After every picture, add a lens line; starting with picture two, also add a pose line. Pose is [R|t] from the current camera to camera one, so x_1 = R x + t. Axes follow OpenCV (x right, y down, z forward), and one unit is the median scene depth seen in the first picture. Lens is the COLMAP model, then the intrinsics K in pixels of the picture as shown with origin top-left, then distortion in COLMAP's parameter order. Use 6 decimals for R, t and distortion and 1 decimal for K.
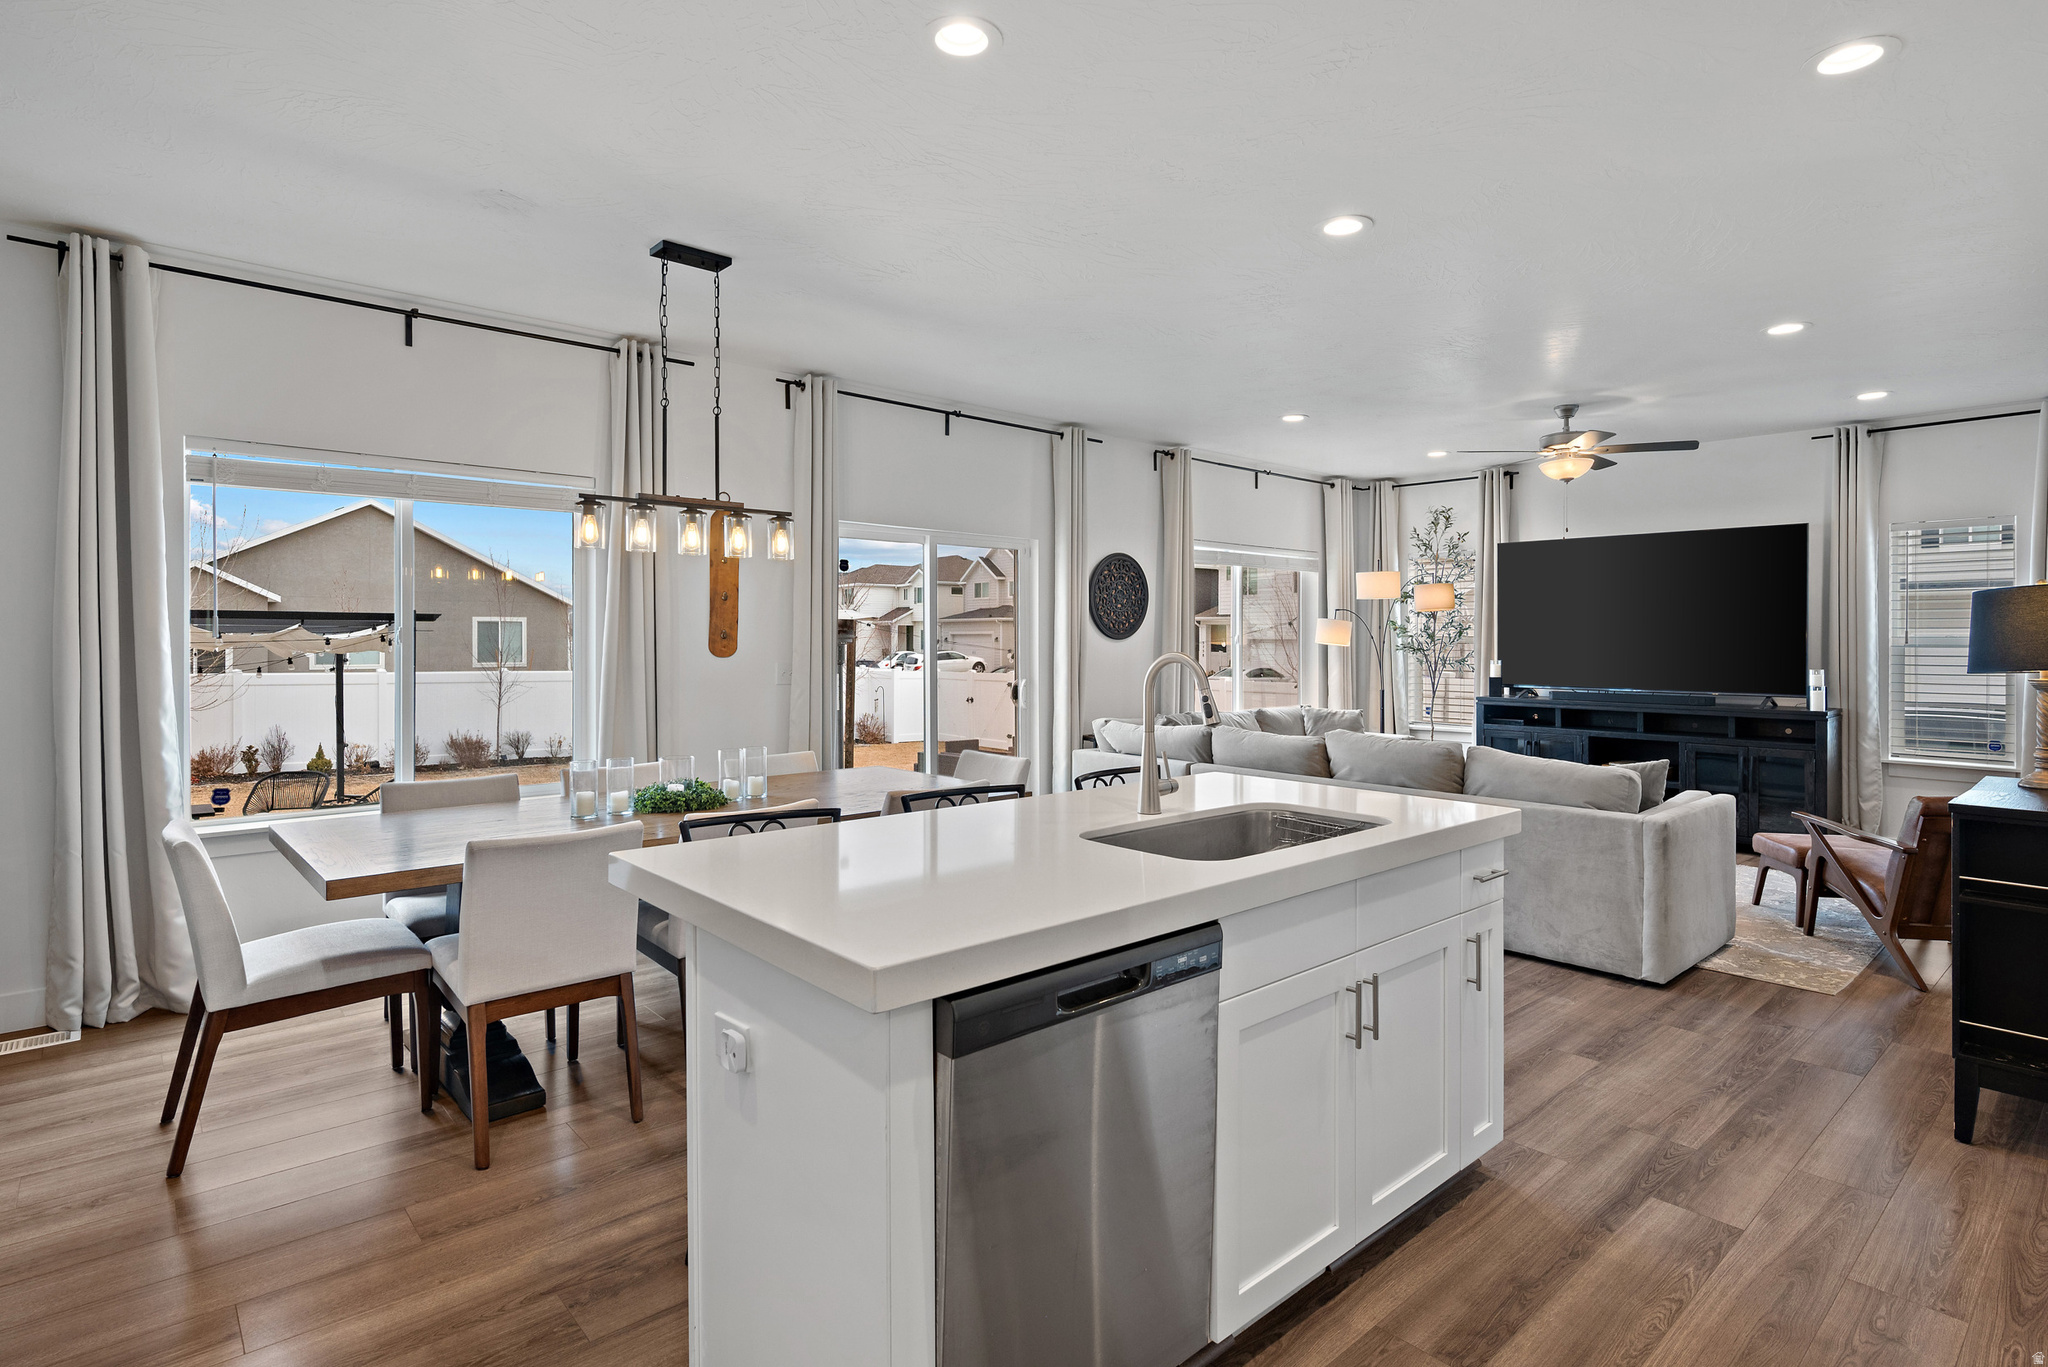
lens RADIAL K [[1037.6, 0, 1023.7], [0, 1037.6, 634.8], [0, 0, 1]] dist [0.003887, -0.000013]
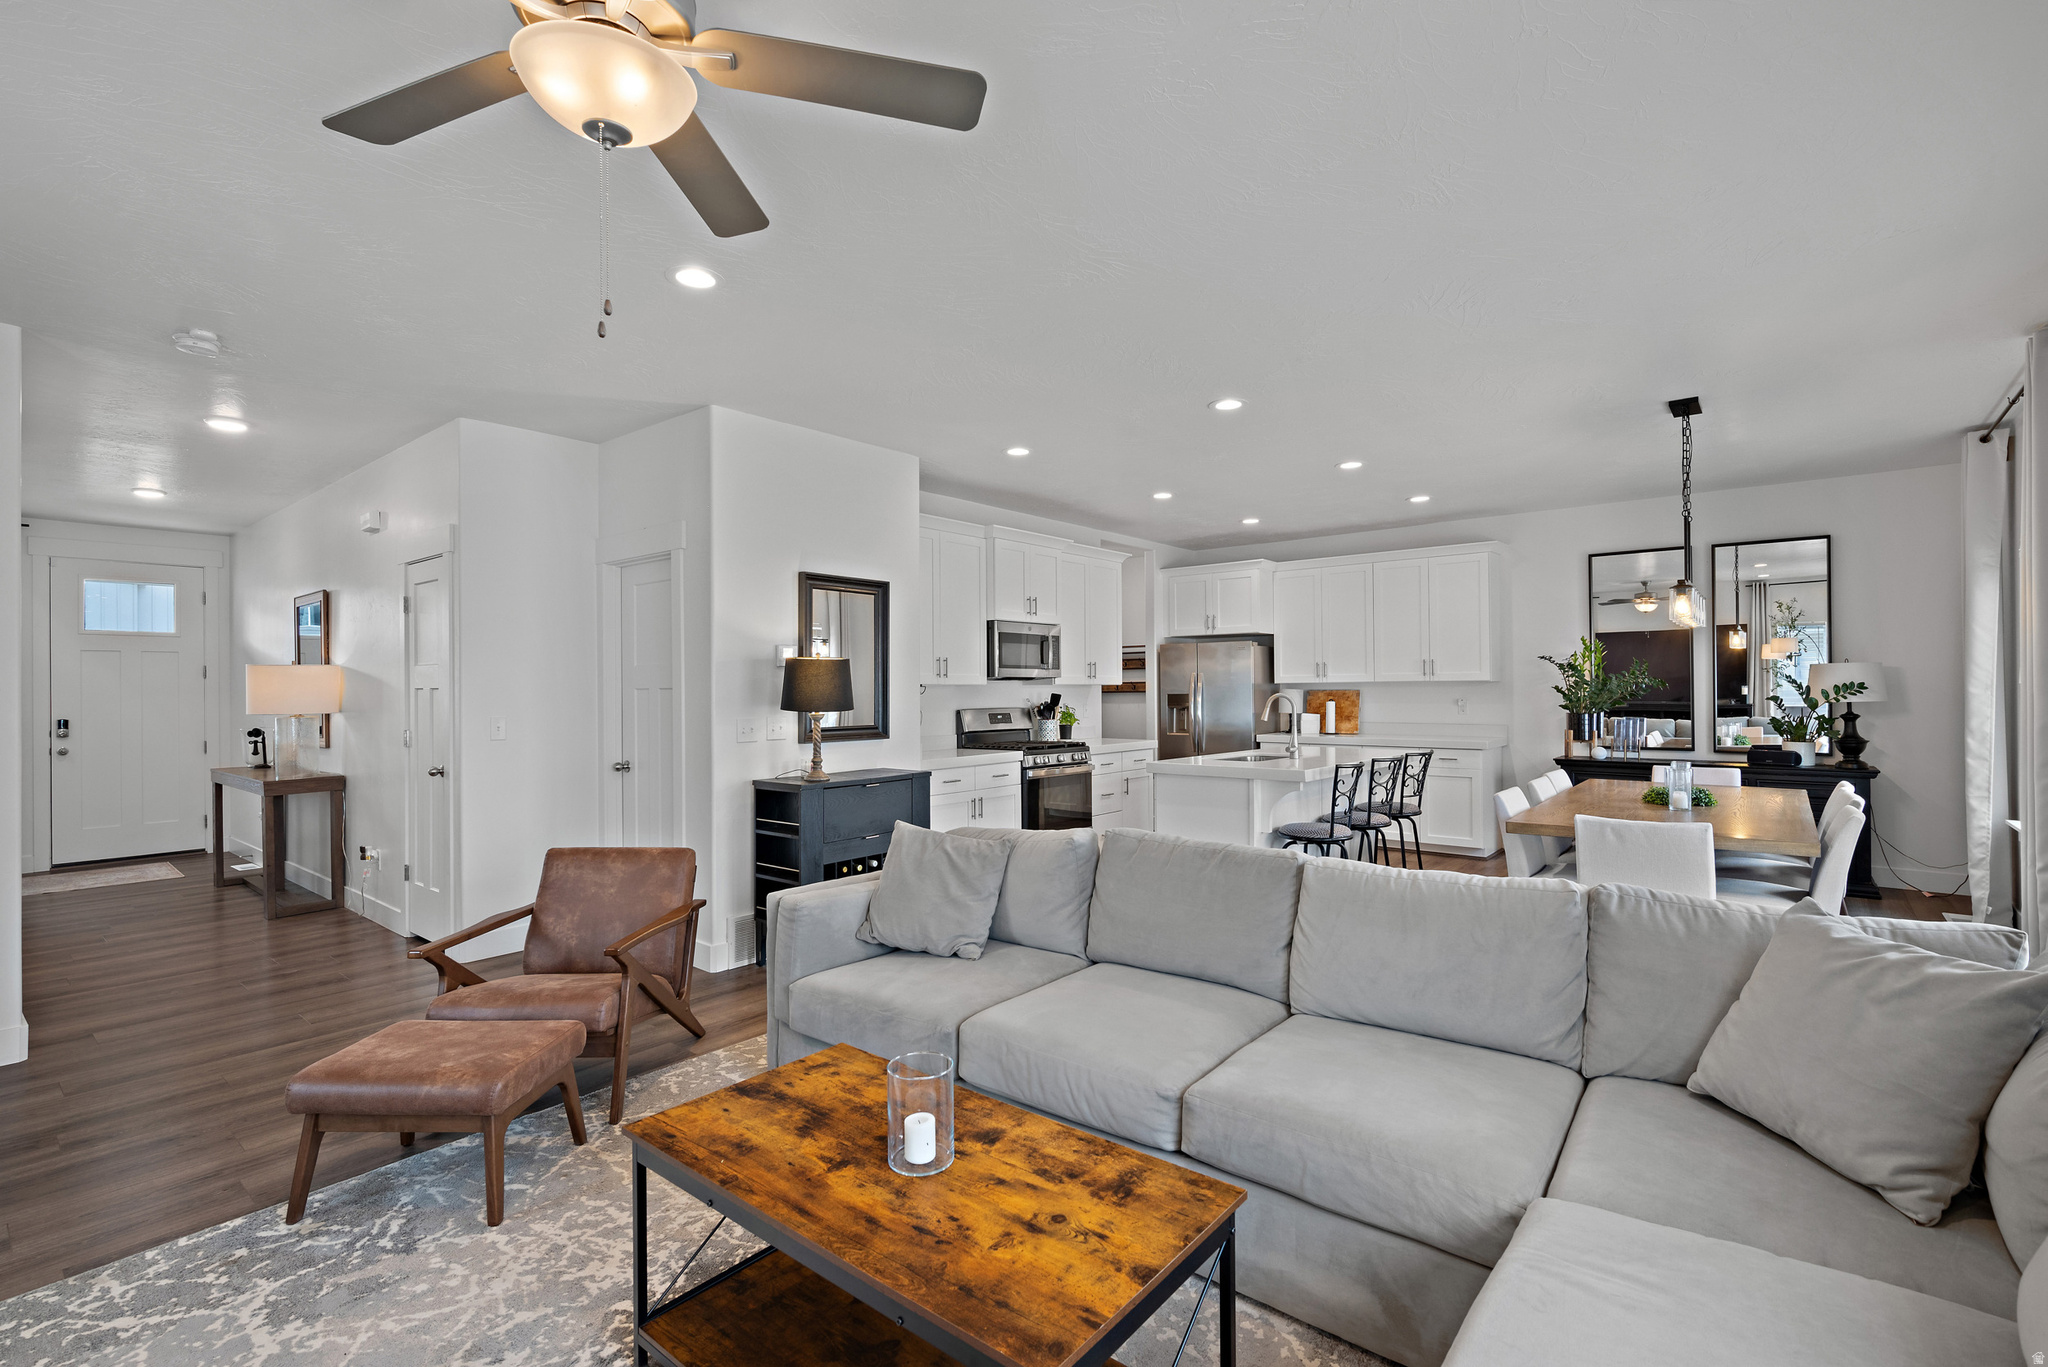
lens RADIAL K [[924.6, 0, 1024.0], [0, 924.6, 683.5], [0, 0, 1]] dist [0.000585, 0.000434]
pose [[-0.989045, 0.003021, -0.147587, 0.384932], [0.004692, 0.999929, -0.010972, 0.005429], [0.147543, -0.011545, -0.988988, 1.100041]]
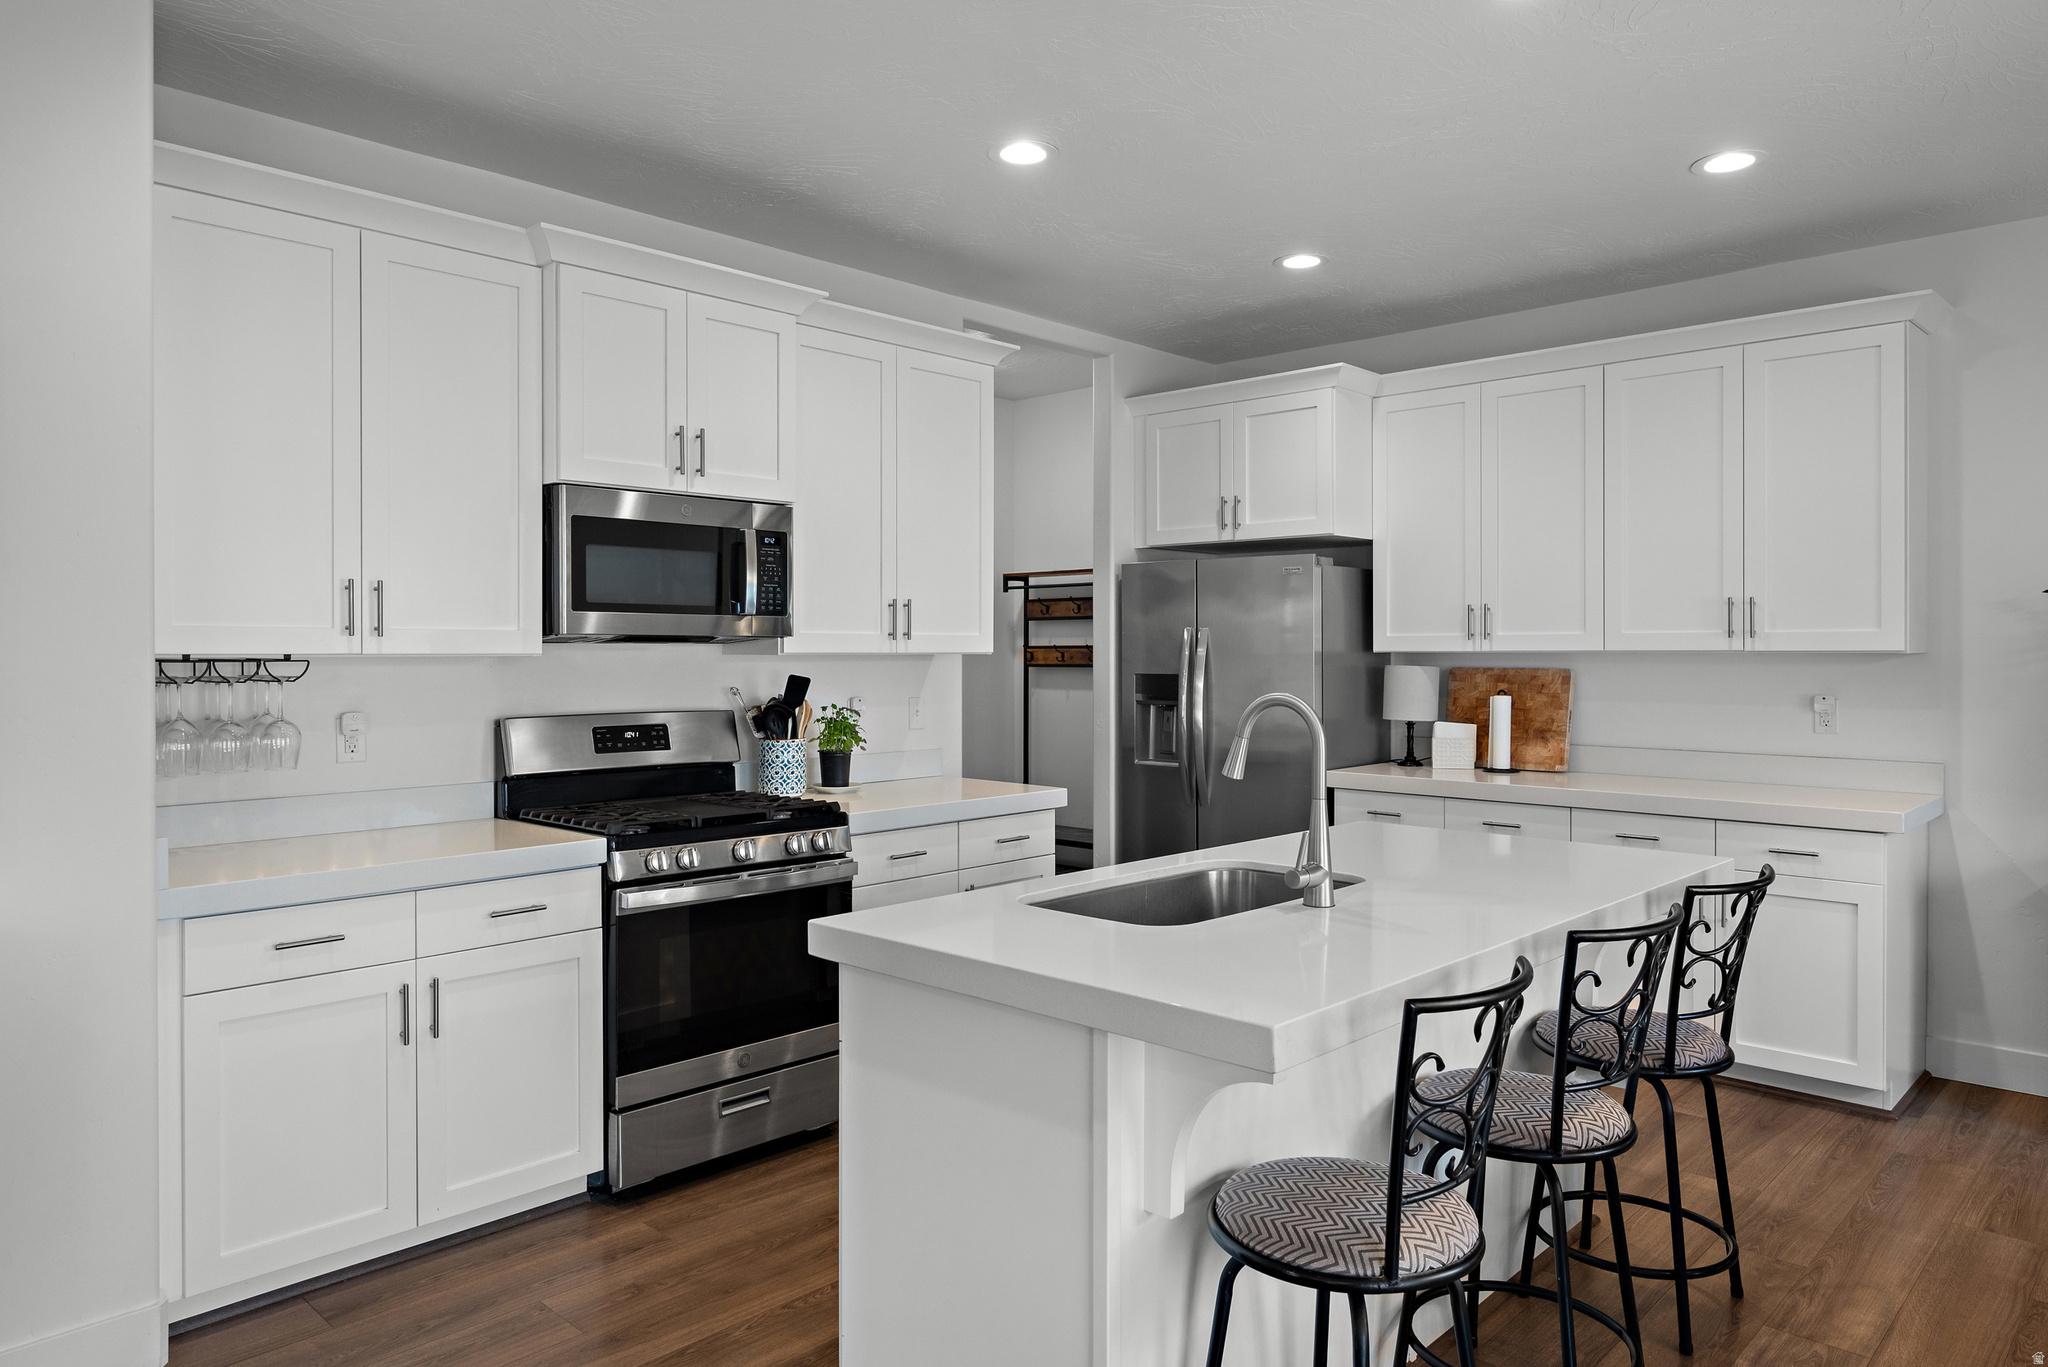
lens RADIAL K [[1323.7, 0, 1024.0], [0, 1323.7, 658.0], [0, 0, 1]] dist [-0.002837, -0.002693]
pose [[-0.996453, -0.002425, -0.084122, 0.148027], [-0.002647, 0.999993, 0.002530, -0.004338], [0.084115, 0.002743, -0.996452, 0.695794]]
